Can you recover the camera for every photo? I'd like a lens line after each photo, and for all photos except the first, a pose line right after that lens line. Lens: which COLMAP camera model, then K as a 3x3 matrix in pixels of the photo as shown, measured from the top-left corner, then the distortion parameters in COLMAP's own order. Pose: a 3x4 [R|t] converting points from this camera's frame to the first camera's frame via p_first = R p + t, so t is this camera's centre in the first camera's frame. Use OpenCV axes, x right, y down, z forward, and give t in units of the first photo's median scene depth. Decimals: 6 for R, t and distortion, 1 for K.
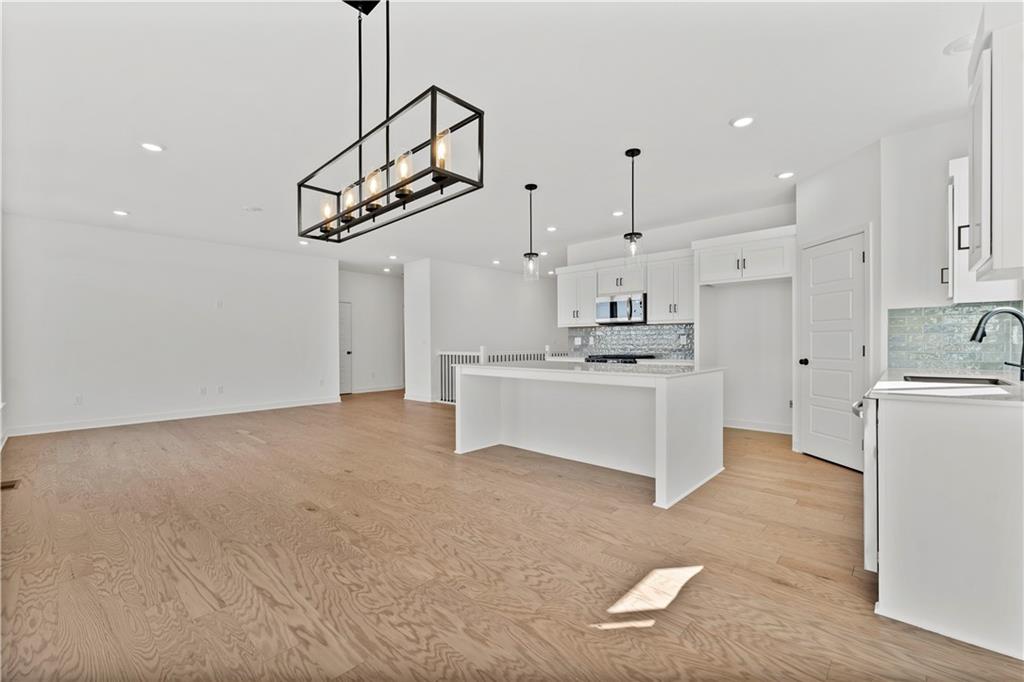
lens RADIAL K [[426.3, 0, 512.6], [0, 426.3, 345.5], [0, 0, 1]] dist [-0.002600, -0.000933]
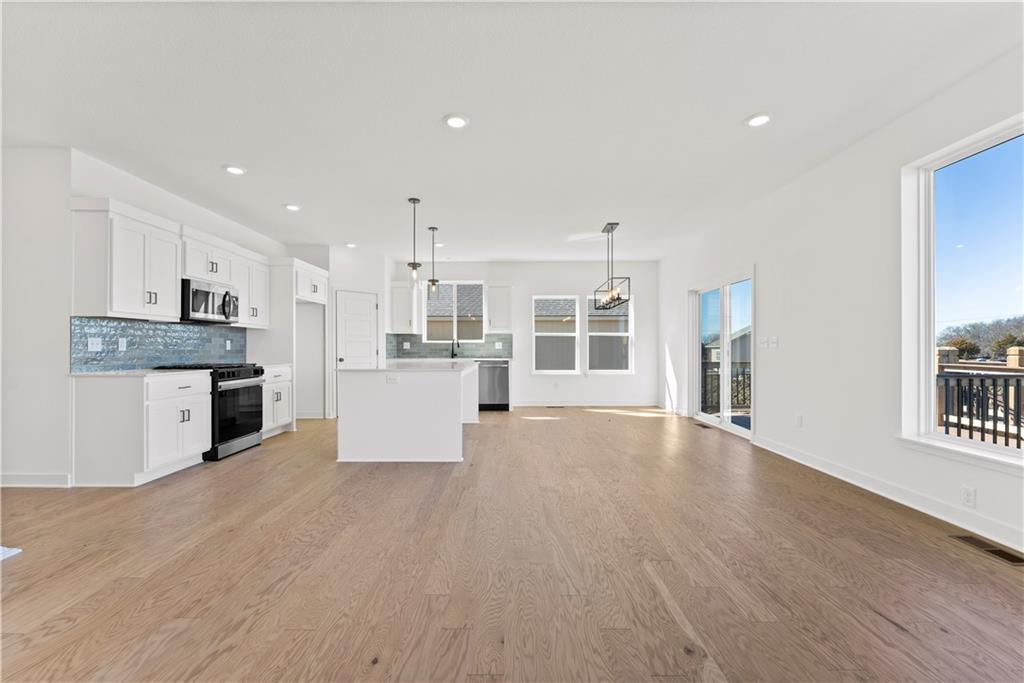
lens RADIAL K [[420.6, 0, 501.6], [0, 420.6, 346.1], [0, 0, 1]] dist [-0.005460, 0.001257]
pose [[-0.657364, 0.008562, 0.753524, -1.146846], [0.009190, 0.999952, -0.003345, -0.004296], [-0.753517, 0.004726, -0.657412, 1.967085]]
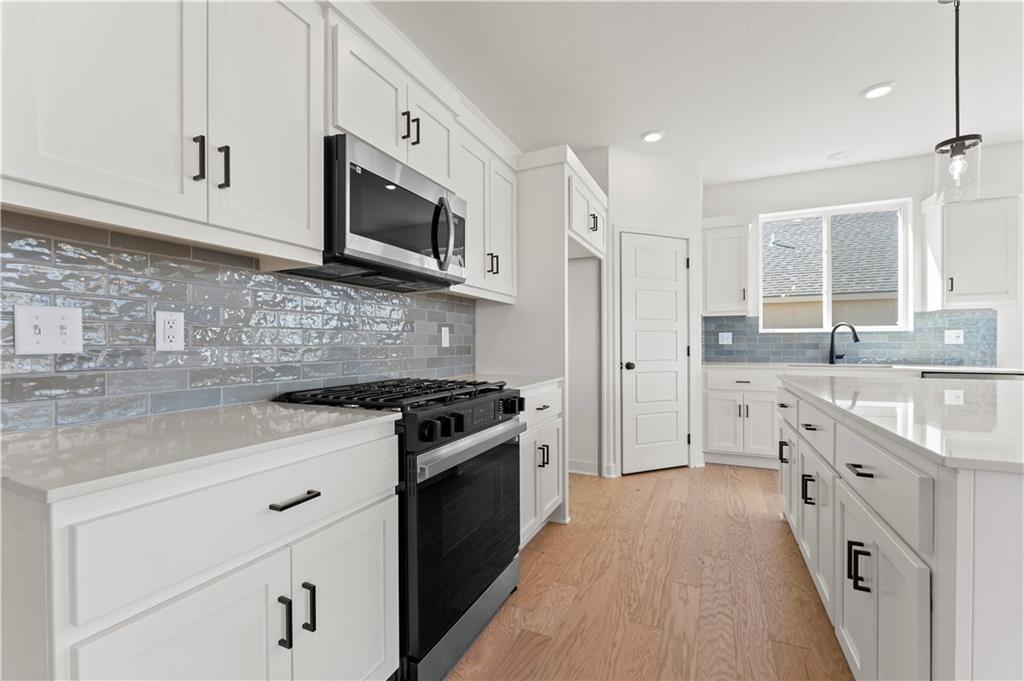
lens RADIAL K [[426.3, 0, 510.3], [0, 426.3, 348.6], [0, 0, 1]] dist [-0.002600, -0.000933]
pose [[-0.287296, -0.004523, 0.957831, -0.074550], [0.010185, 0.999918, 0.007777, -0.006636], [-0.957788, 0.011990, -0.287227, 1.815614]]
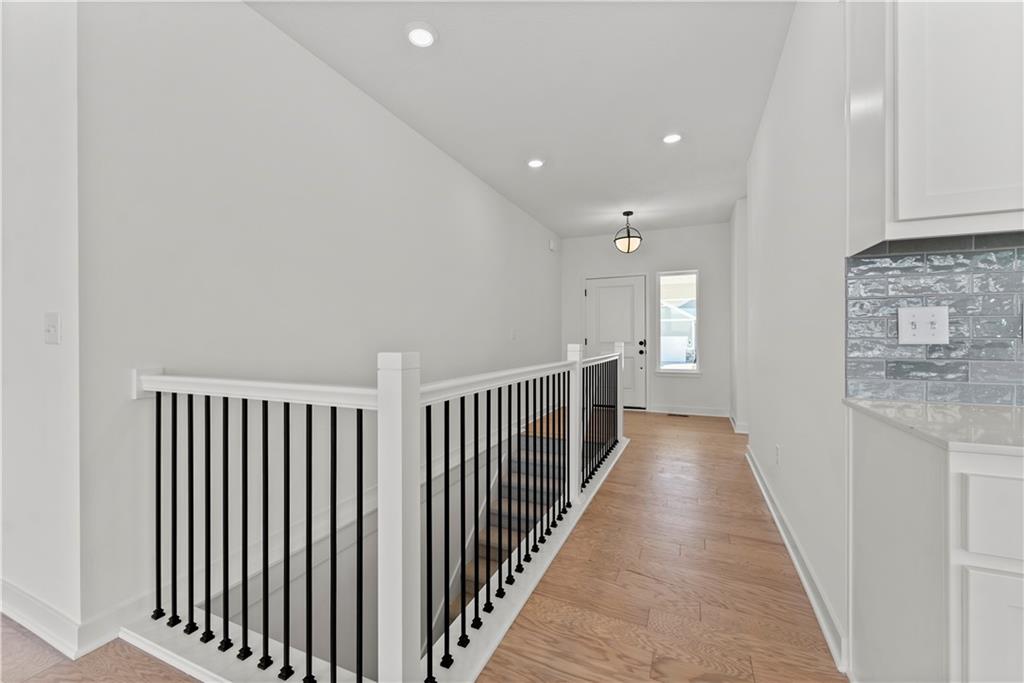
lens RADIAL K [[420.6, 0, 507.6], [0, 420.6, 337.2], [0, 0, 1]] dist [-0.005460, 0.001257]
pose [[0.949623, 0.005158, 0.313353, -0.169598], [-0.002652, 0.999961, -0.008424, -0.005949], [-0.313385, 0.007169, 0.949599, 1.799347]]
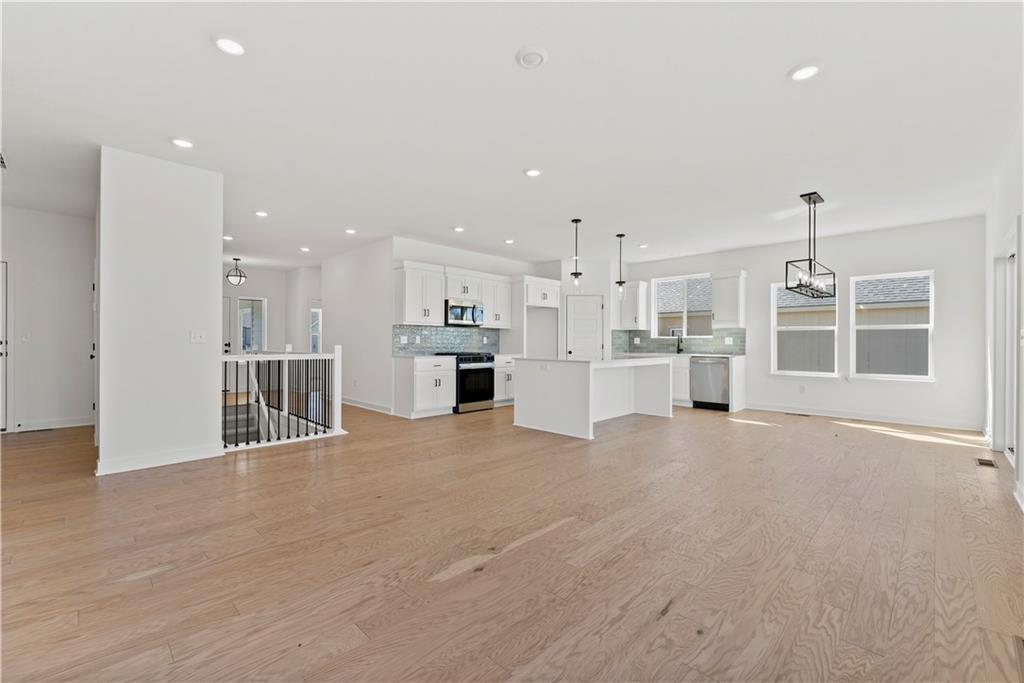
lens RADIAL K [[420.6, 0, 507.4], [0, 420.6, 342.4], [0, 0, 1]] dist [-0.005460, 0.001257]
pose [[0.050299, 0.004933, 0.998722, -1.590083], [0.000510, 0.999988, -0.004965, 0.001152], [-0.998734, 0.000759, 0.050296, 1.473761]]
